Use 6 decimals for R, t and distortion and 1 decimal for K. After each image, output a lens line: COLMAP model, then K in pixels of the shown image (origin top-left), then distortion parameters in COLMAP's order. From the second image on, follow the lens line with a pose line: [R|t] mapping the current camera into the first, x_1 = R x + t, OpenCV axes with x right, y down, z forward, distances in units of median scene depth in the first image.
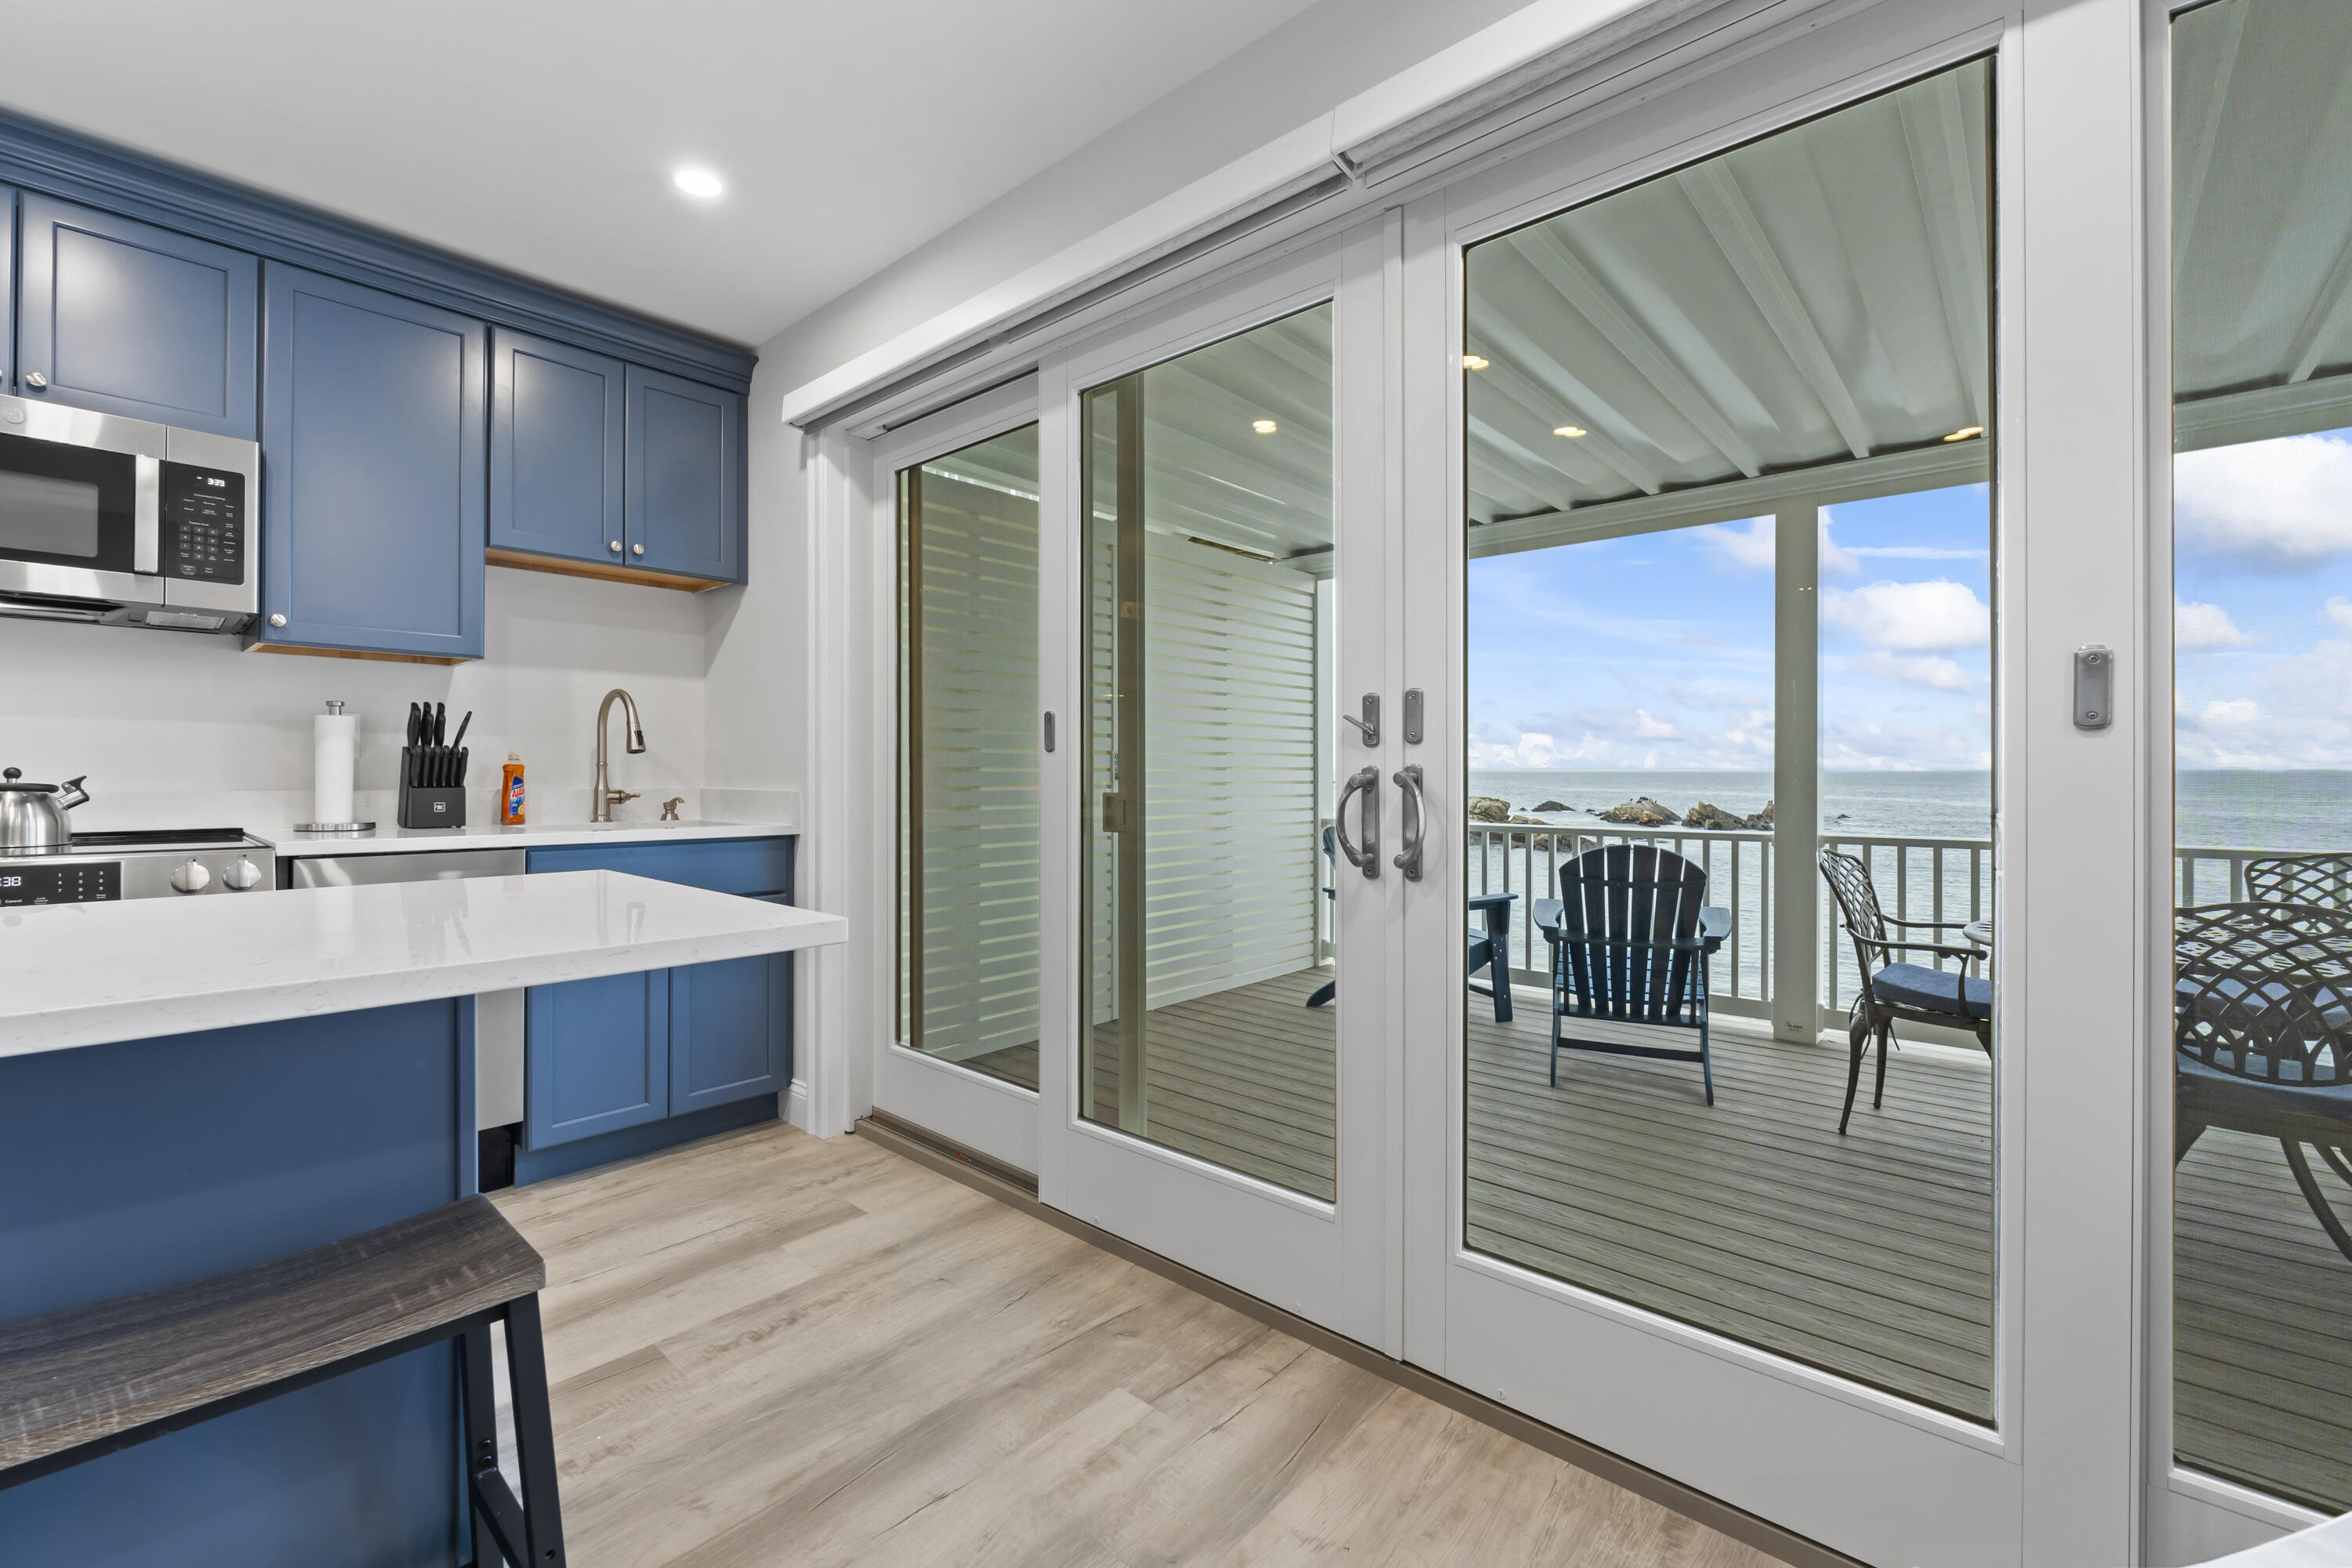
lens RADIAL K [[1003.1, 0, 1170.1], [0, 1003.1, 763.8], [0, 0, 1]] dist [0.004089, 0.000194]
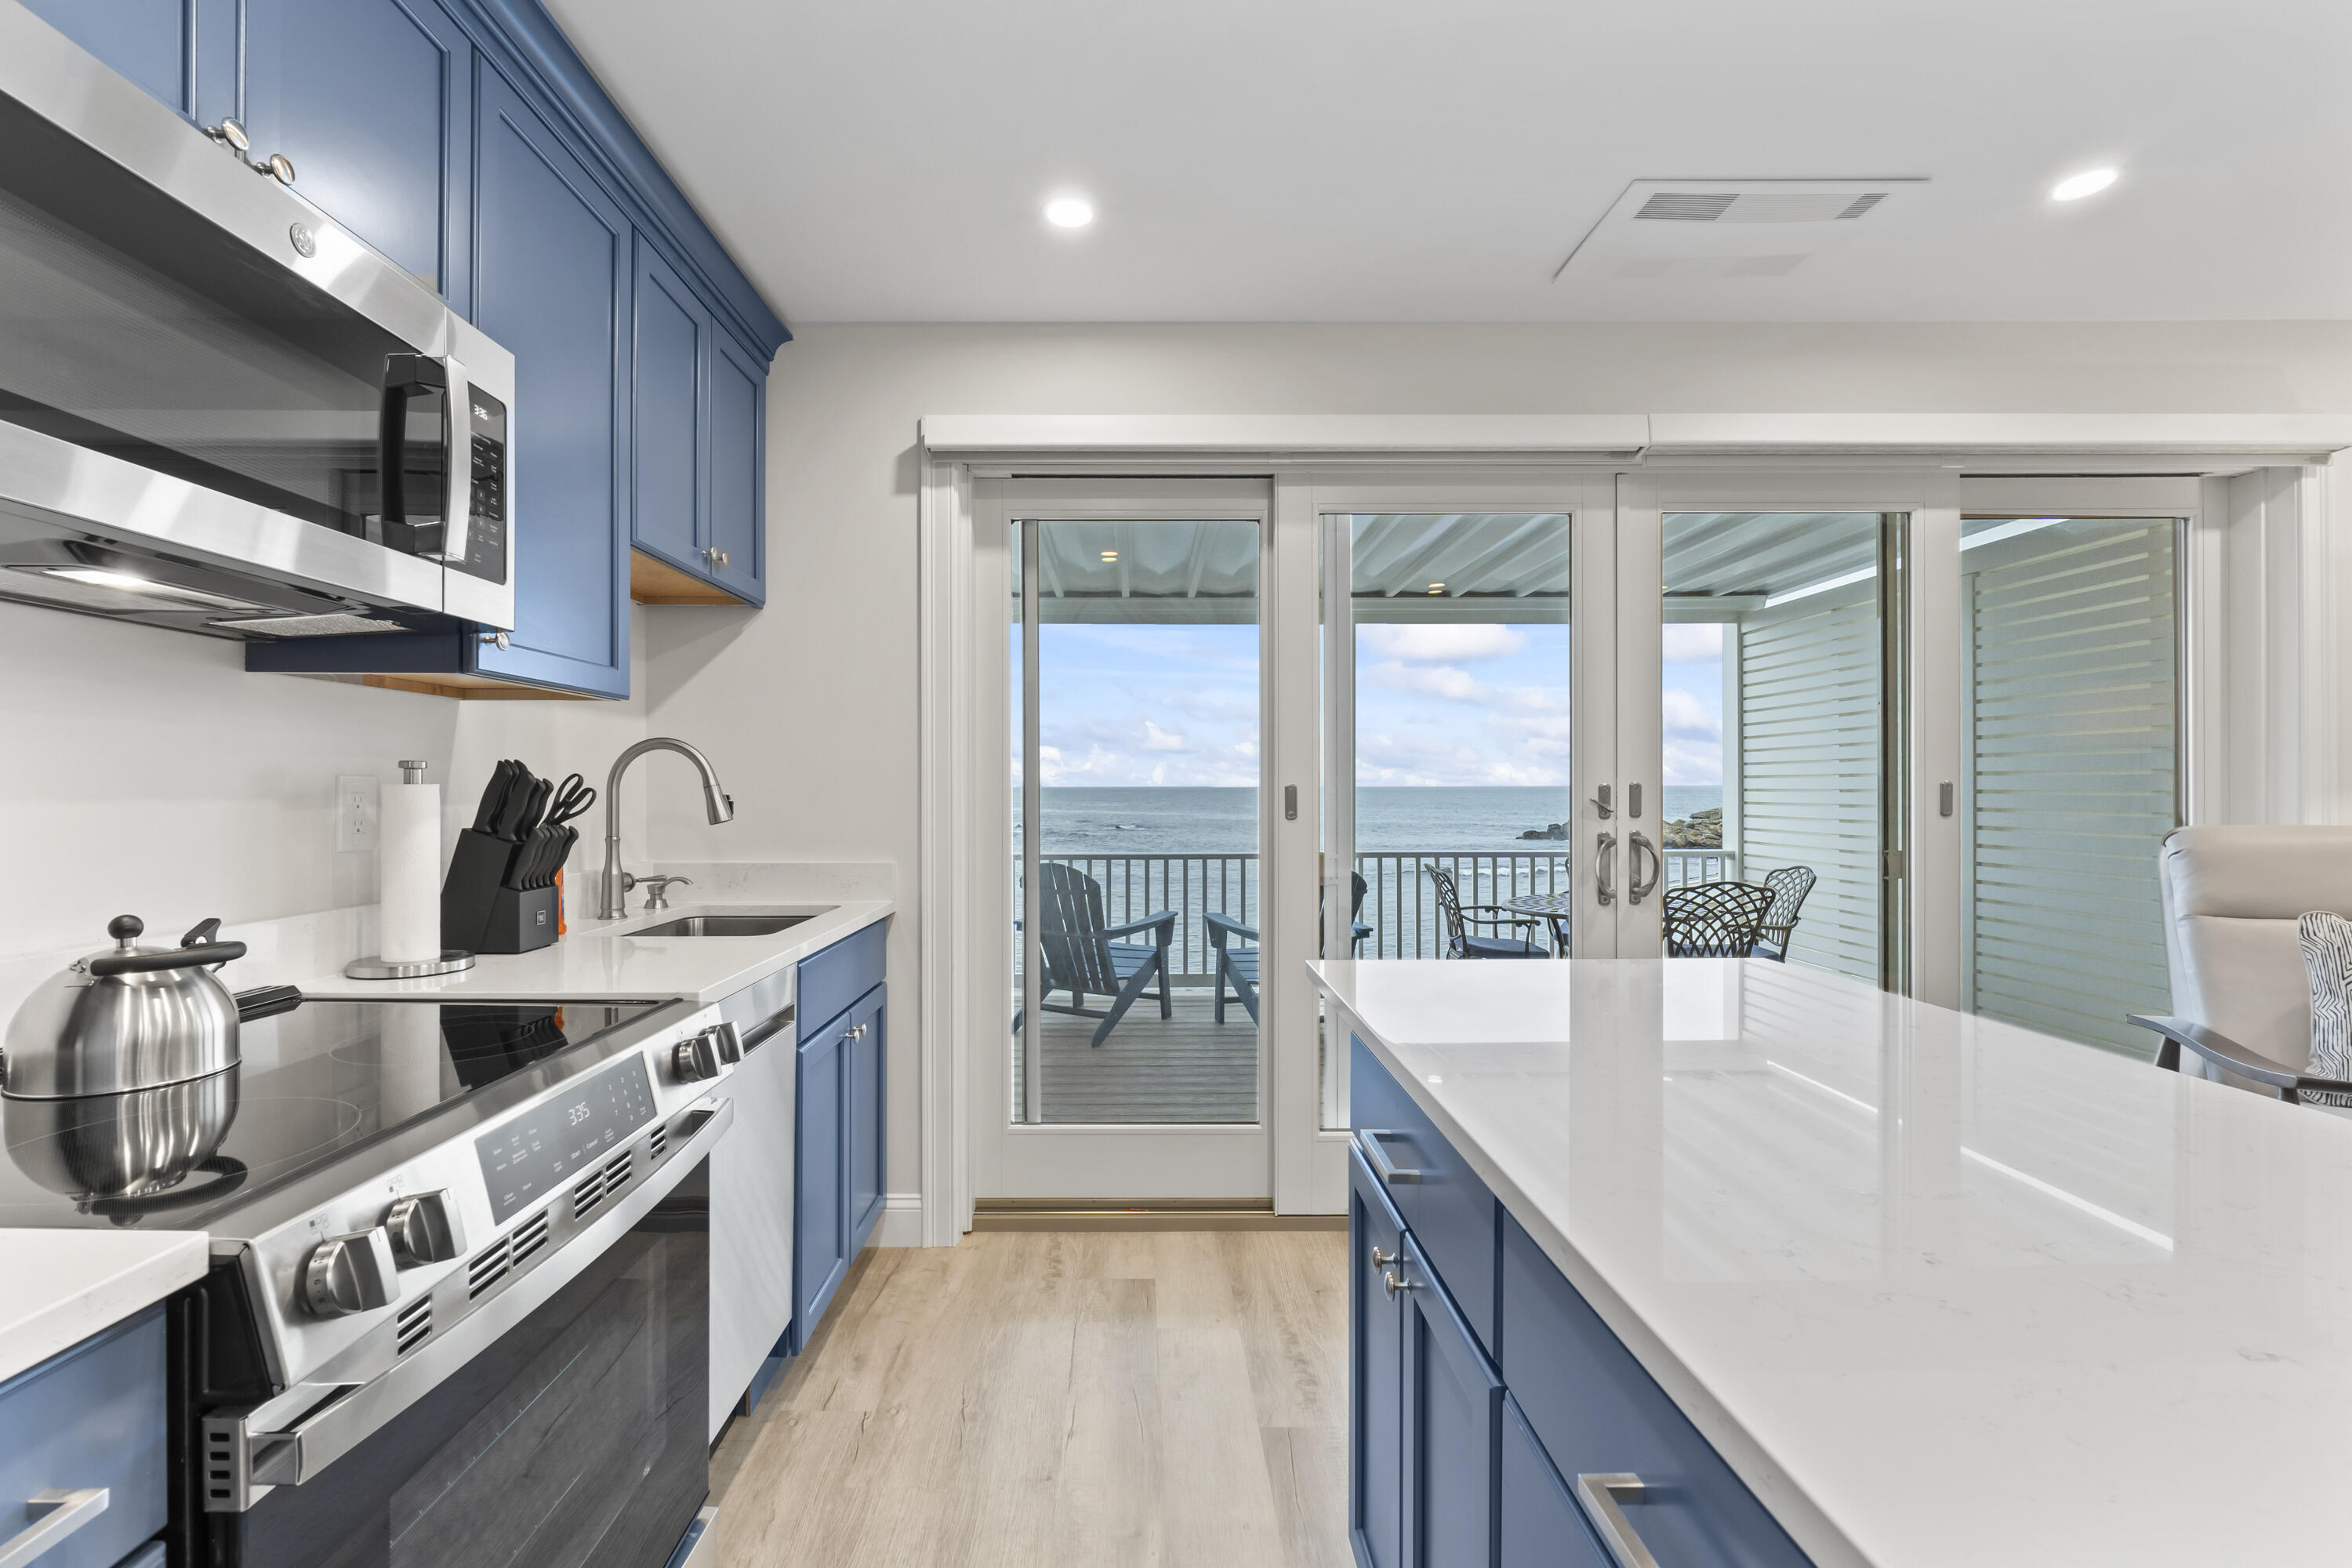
lens RADIAL K [[1003.1, 0, 1132.4], [0, 1003.1, 790.0], [0, 0, 1]] dist [0.004089, 0.000194]
pose [[0.739197, -0.004668, 0.673473, -0.910982], [0.000422, 0.999979, 0.006468, -0.047802], [-0.673489, -0.004497, 0.739183, 0.244827]]
